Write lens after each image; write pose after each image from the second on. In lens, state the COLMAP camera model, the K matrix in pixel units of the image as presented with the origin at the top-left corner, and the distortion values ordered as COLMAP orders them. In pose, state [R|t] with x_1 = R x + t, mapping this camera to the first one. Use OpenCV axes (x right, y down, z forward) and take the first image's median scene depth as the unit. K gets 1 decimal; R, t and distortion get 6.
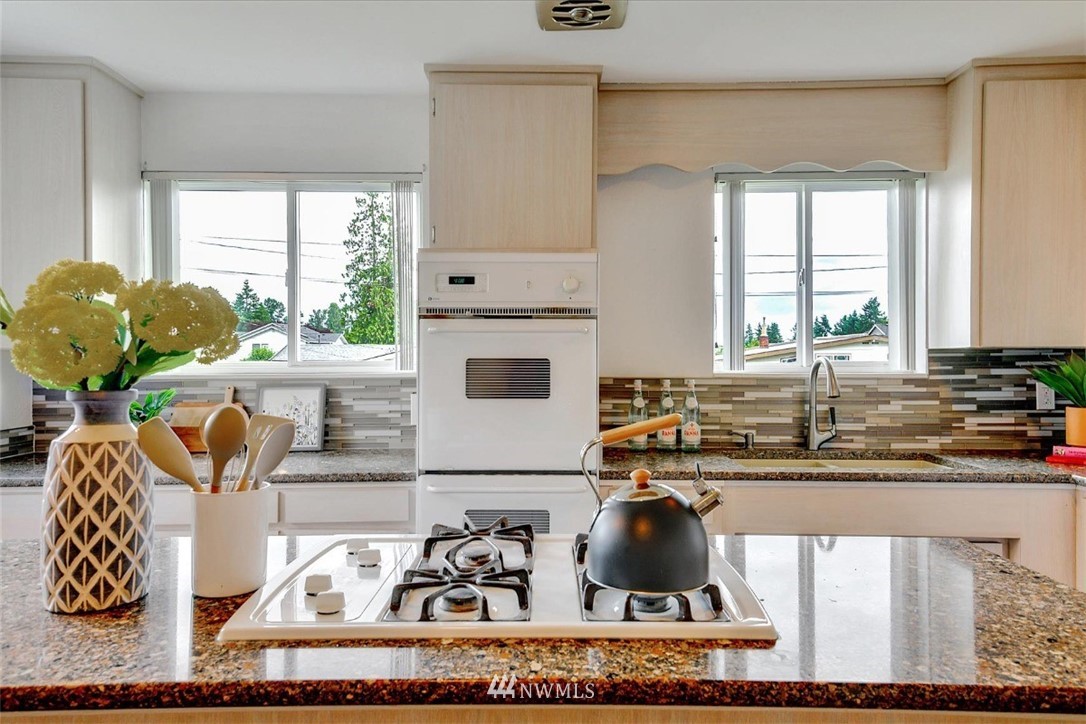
lens RADIAL K [[743.7, 0, 529.4], [0, 743.7, 356.7], [0, 0, 1]] dist [0.064332, -0.003848]
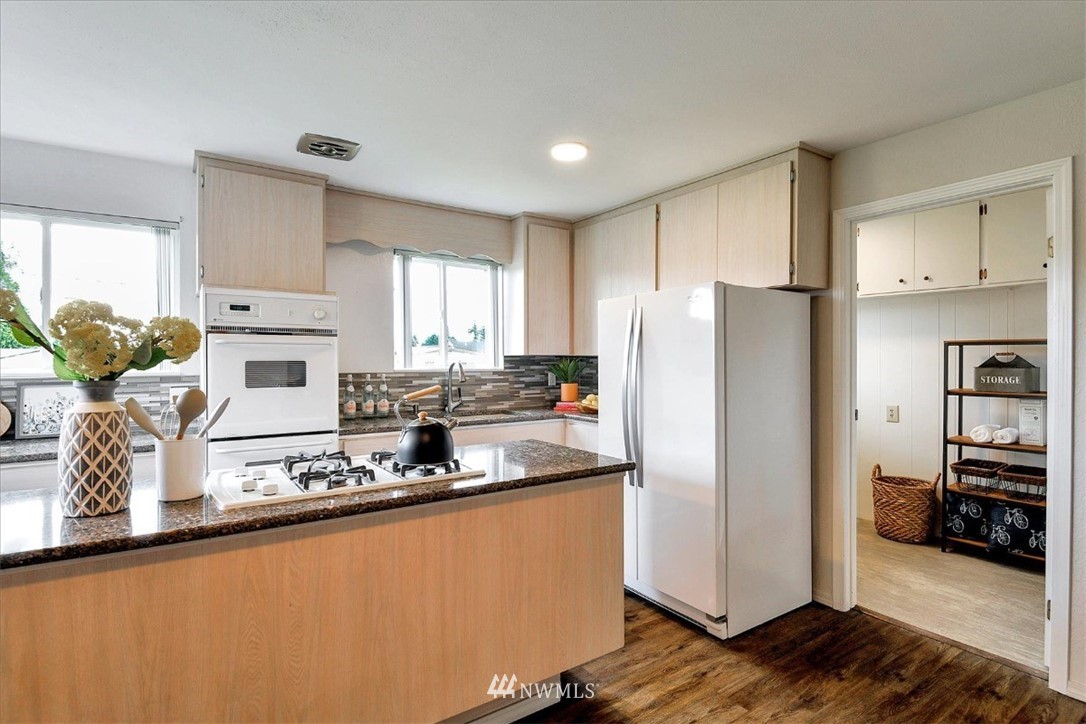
lens RADIAL K [[531.4, 0, 535.5], [0, 531.4, 362.2], [0, 0, 1]] dist [0.002225, -0.000429]
pose [[0.832868, -0.003279, 0.553462, -0.153940], [0.001236, 0.999991, 0.004065, 0.000900], [-0.553471, -0.002701, 0.832864, -0.163898]]
